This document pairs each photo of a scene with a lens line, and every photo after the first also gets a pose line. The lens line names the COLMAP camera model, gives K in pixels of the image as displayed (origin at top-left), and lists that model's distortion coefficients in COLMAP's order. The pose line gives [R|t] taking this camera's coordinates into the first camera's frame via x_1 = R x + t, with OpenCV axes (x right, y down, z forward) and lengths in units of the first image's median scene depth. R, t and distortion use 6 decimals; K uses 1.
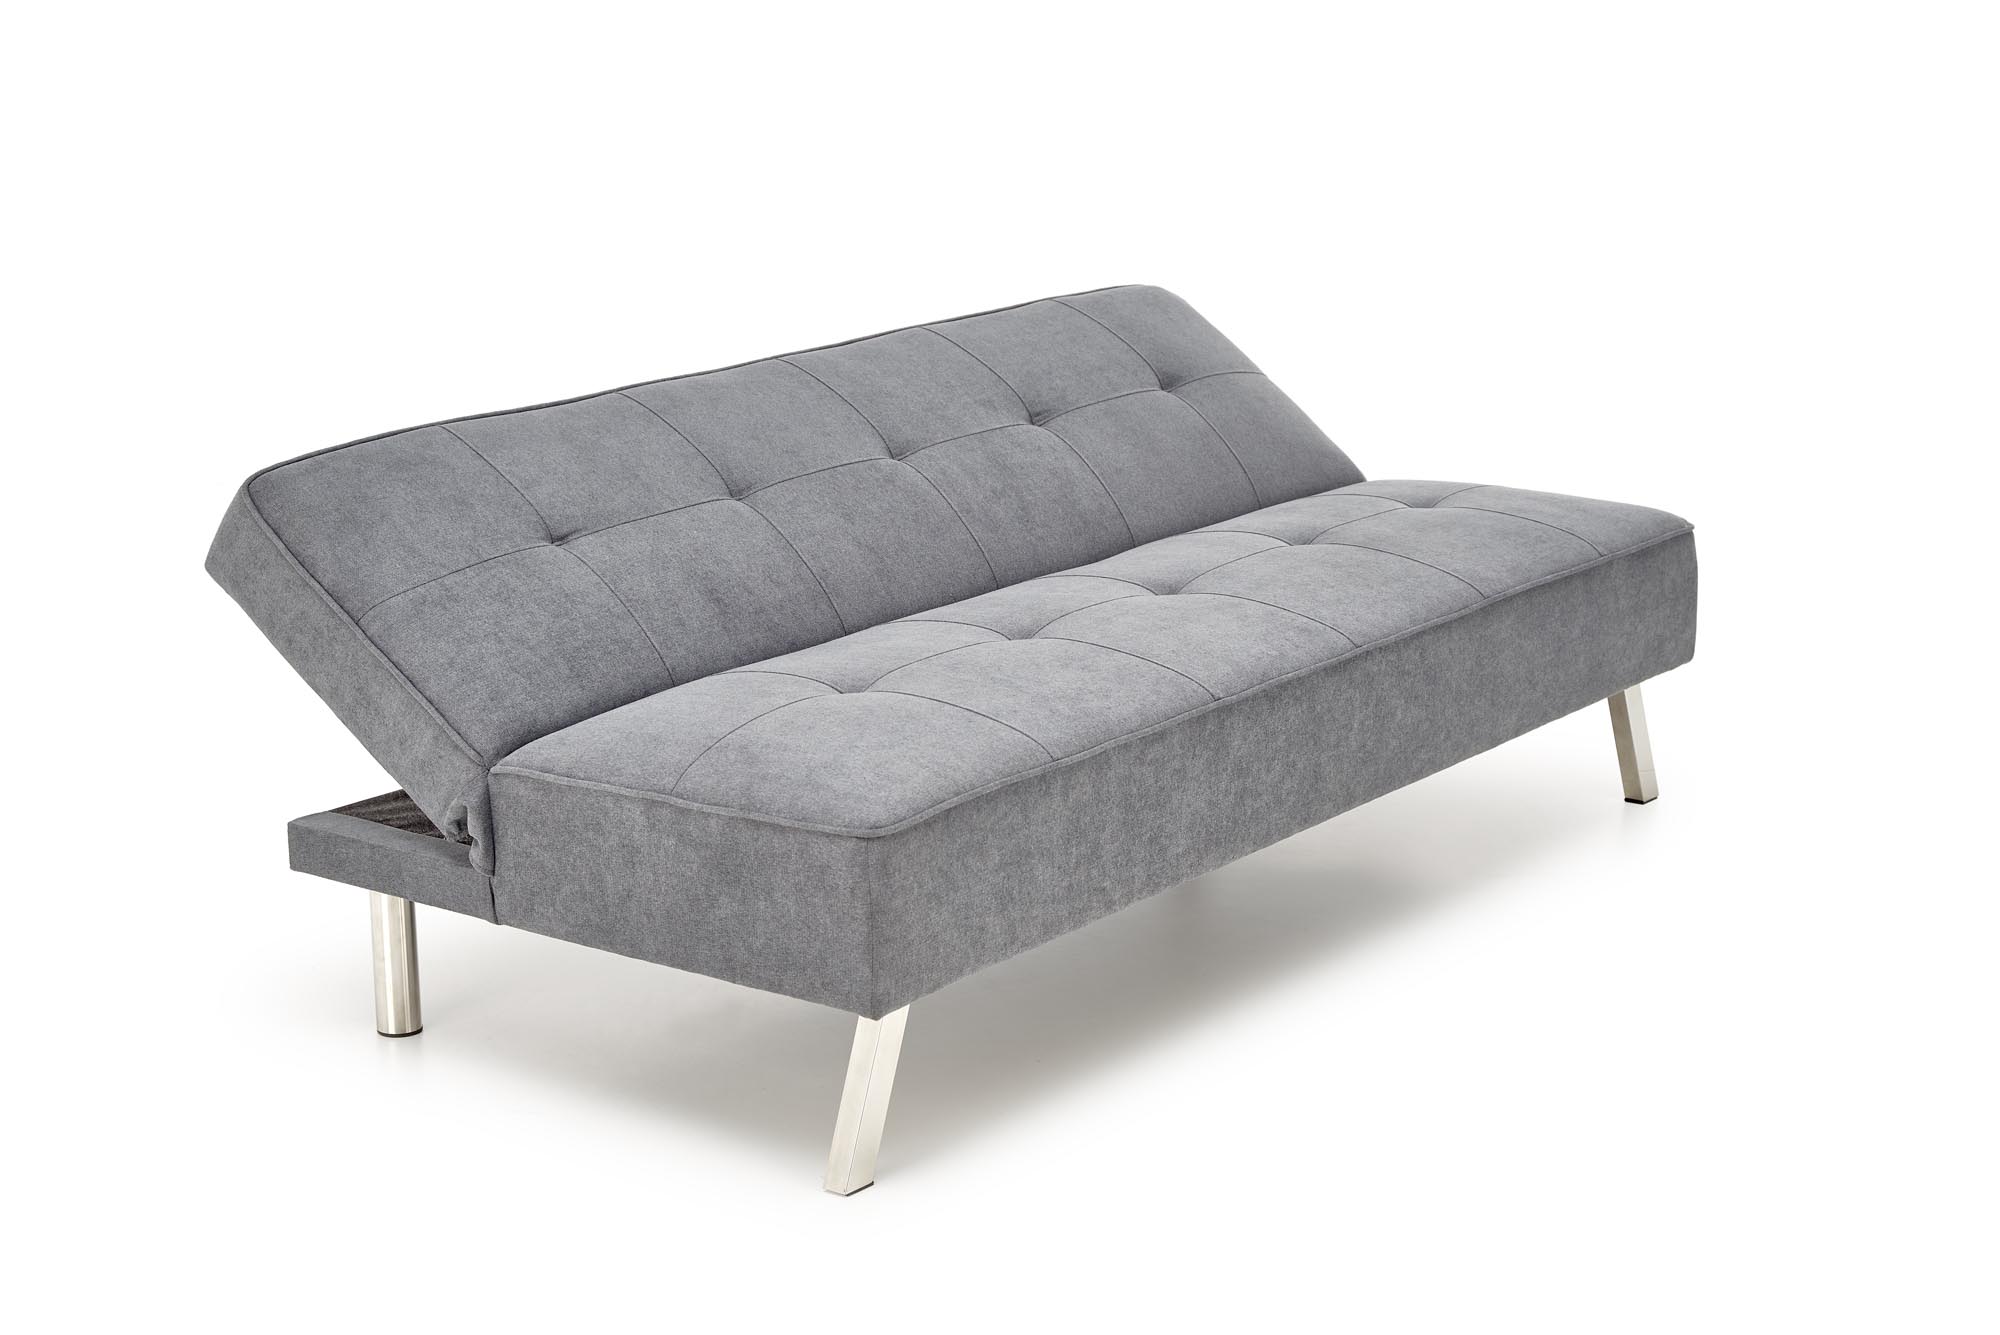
lens RADIAL K [[3812.3, 0, 1000.0], [0, 3812.3, 667.5], [0, 0, 1]] dist [-0.015738, -0.115567]
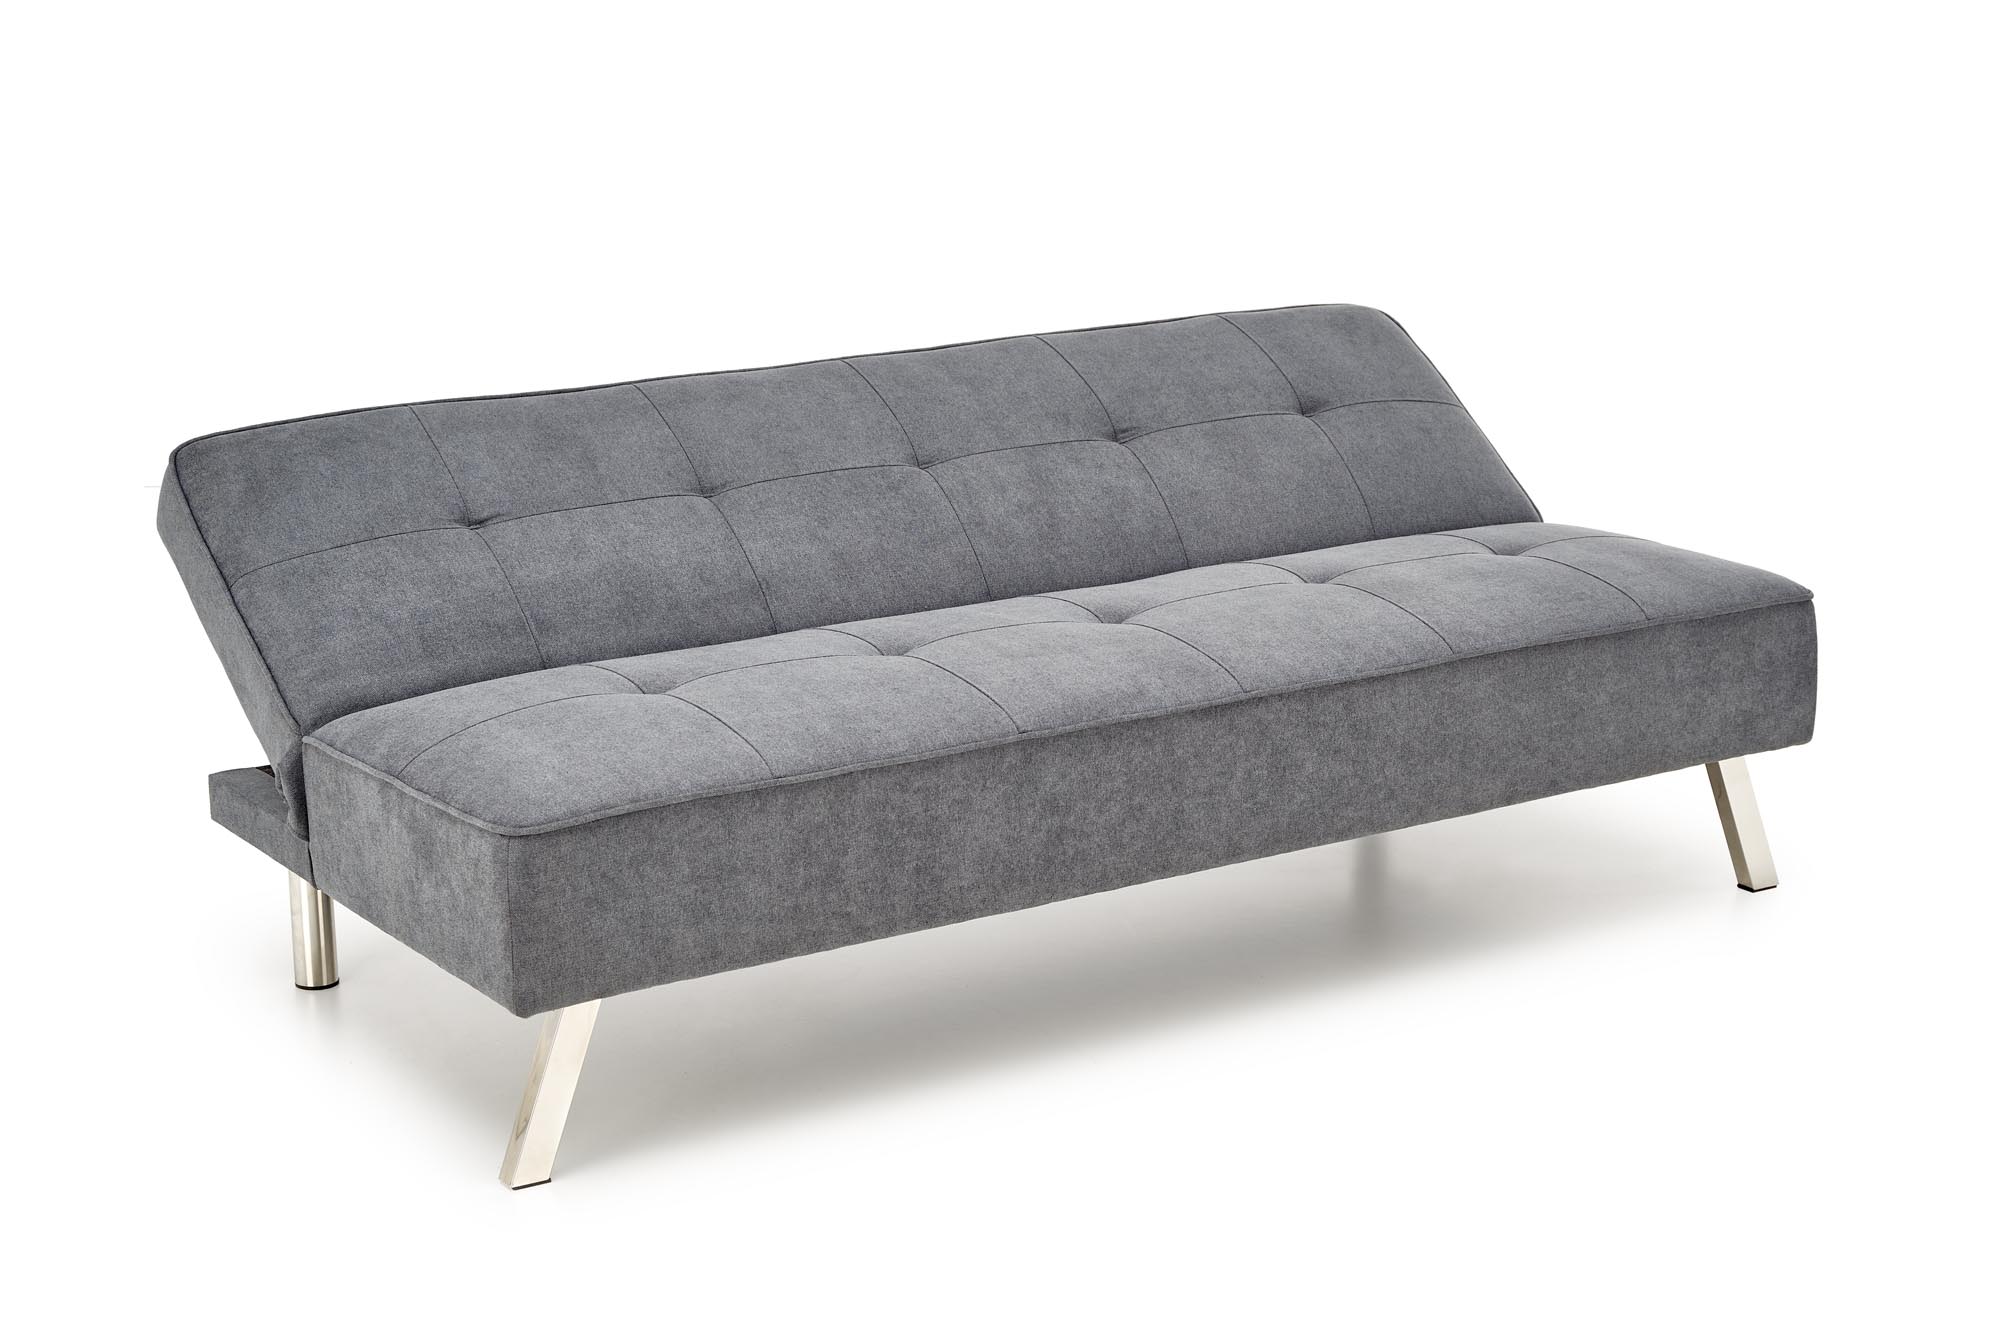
lens RADIAL K [[3812.3, 0, 1000.0], [0, 3812.3, 667.5], [0, 0, 1]] dist [-0.015738, -0.115567]
pose [[0.934818, 0.080560, -0.345870, 0.376832], [-0.079471, 0.996686, 0.017354, -0.023942], [0.346122, 0.011264, 0.938122, 0.086898]]
